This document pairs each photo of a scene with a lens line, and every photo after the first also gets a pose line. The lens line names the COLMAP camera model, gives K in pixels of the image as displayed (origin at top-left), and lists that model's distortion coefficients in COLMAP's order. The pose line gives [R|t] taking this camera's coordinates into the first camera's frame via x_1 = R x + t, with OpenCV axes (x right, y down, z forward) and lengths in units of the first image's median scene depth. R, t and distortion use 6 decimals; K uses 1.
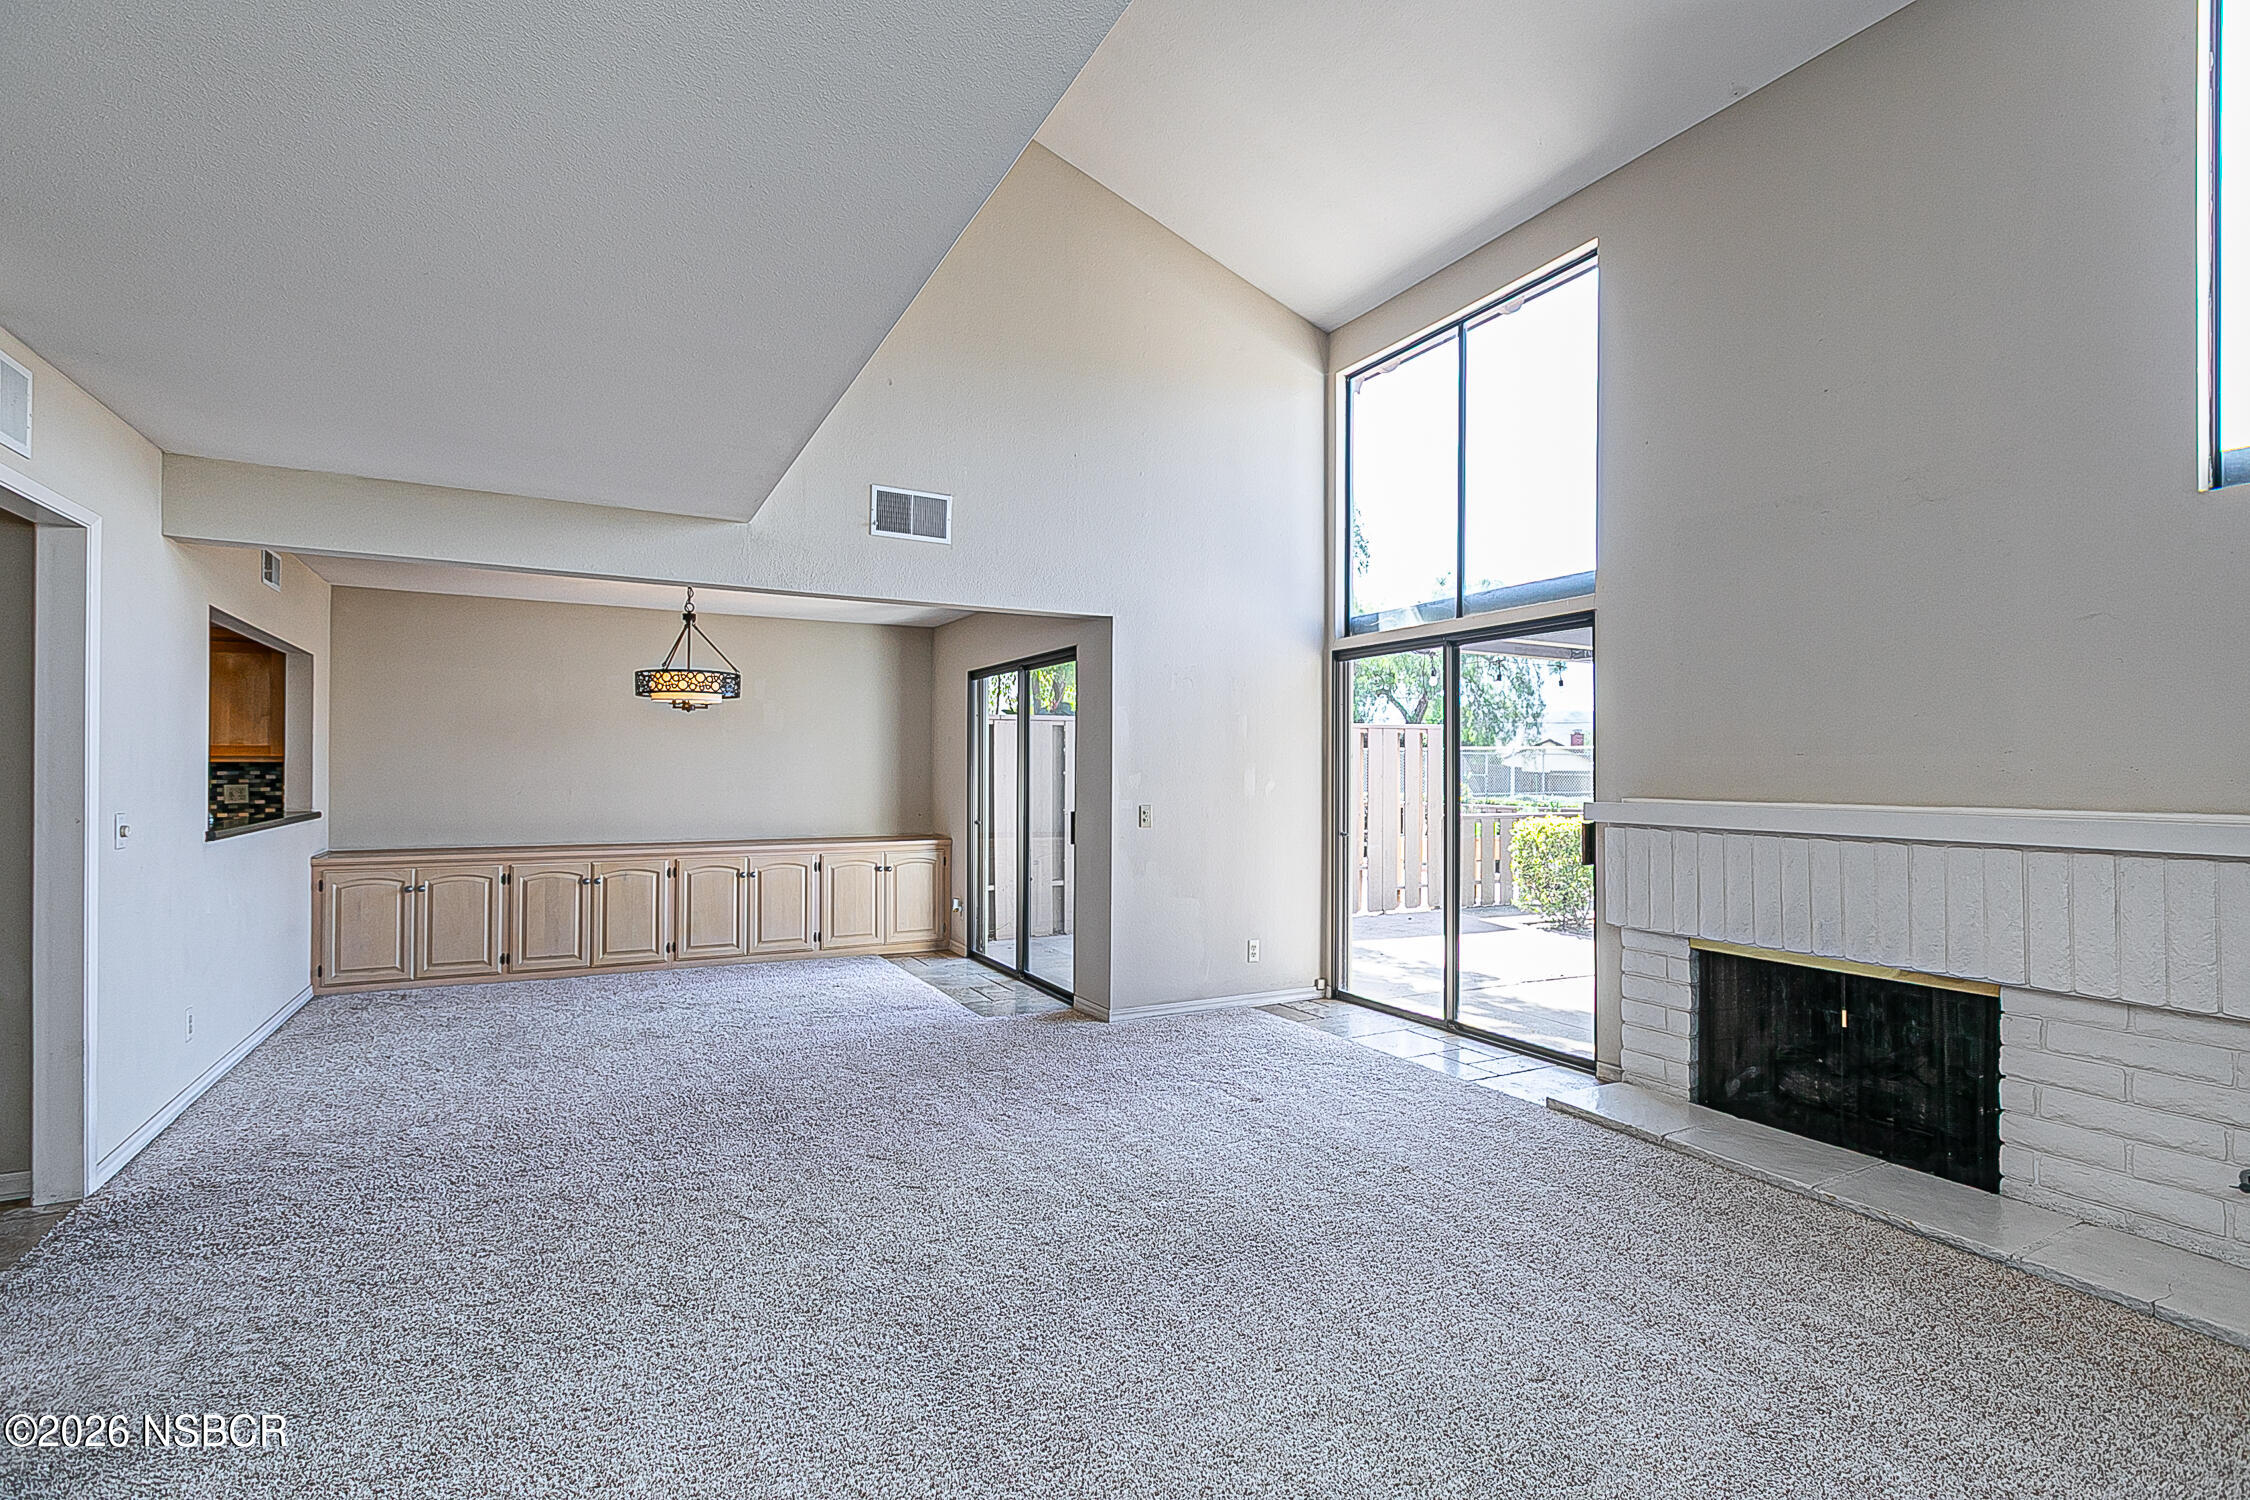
lens RADIAL K [[1052.8, 0, 1126.6], [0, 1052.8, 762.3], [0, 0, 1]] dist [-0.001622, -0.000125]
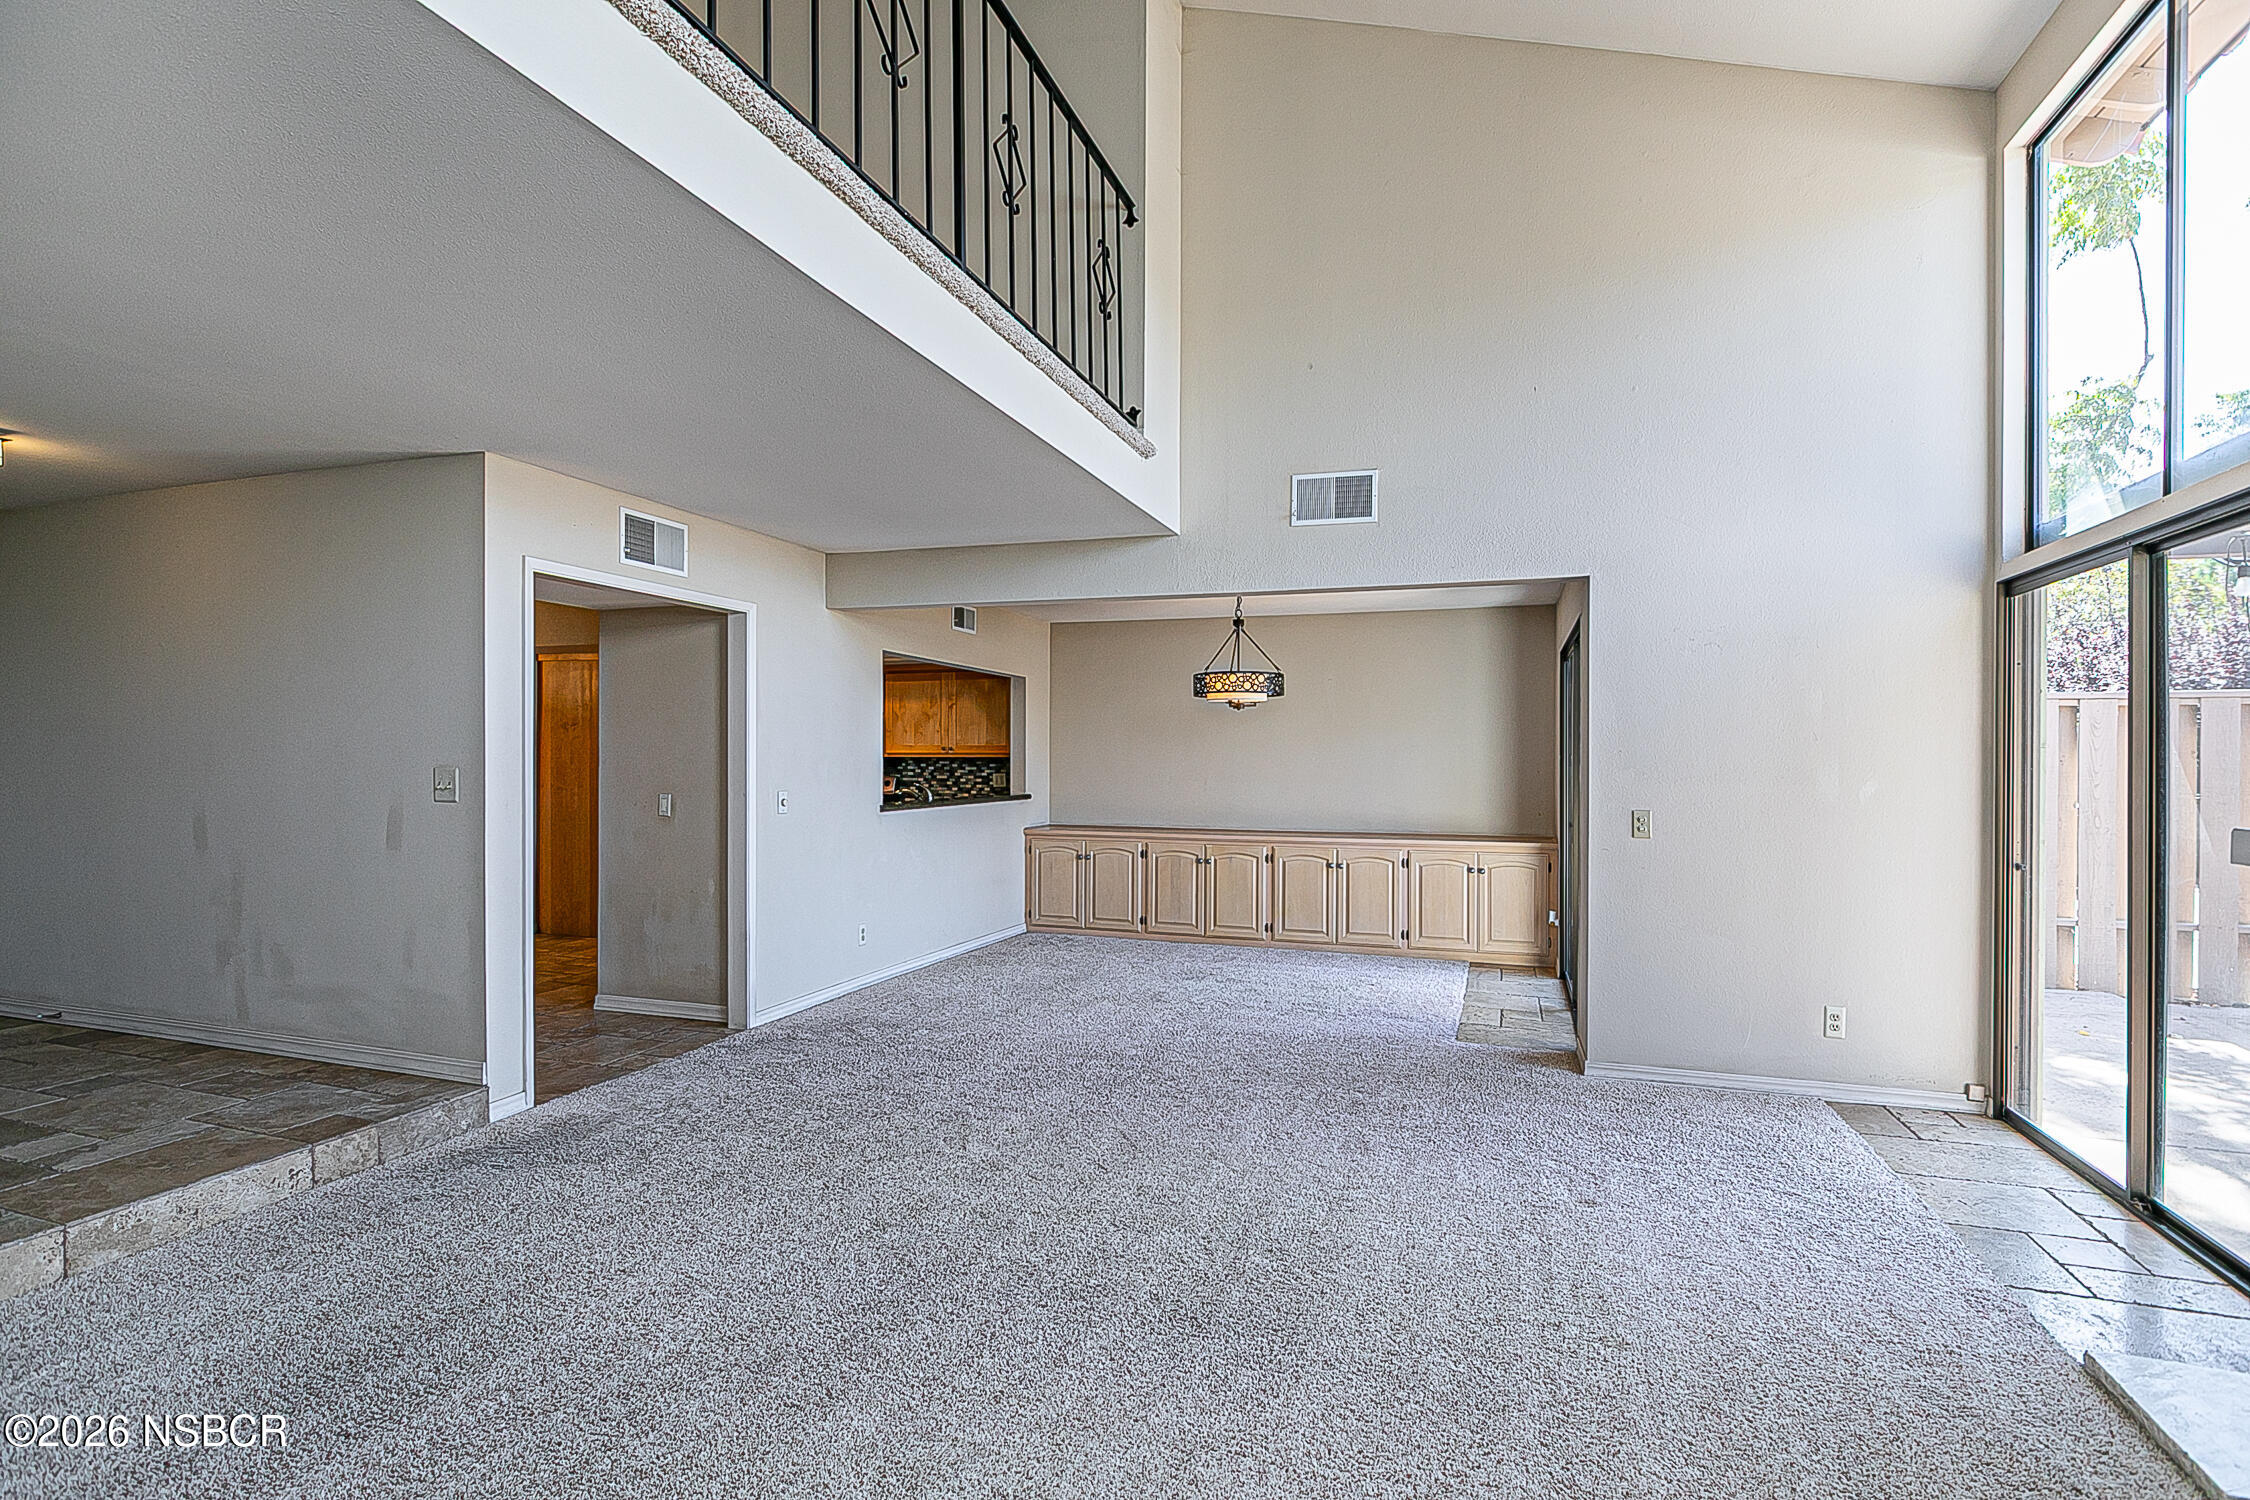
lens RADIAL K [[1076.7, 0, 1127.7], [0, 1076.7, 763.7], [0, 0, 1]] dist [-0.000064, -0.000119]
pose [[0.683466, 0.002697, -0.729978, 0.305686], [0.003056, 0.999974, 0.006555, -0.000419], [0.729976, -0.006711, 0.683440, 0.153334]]
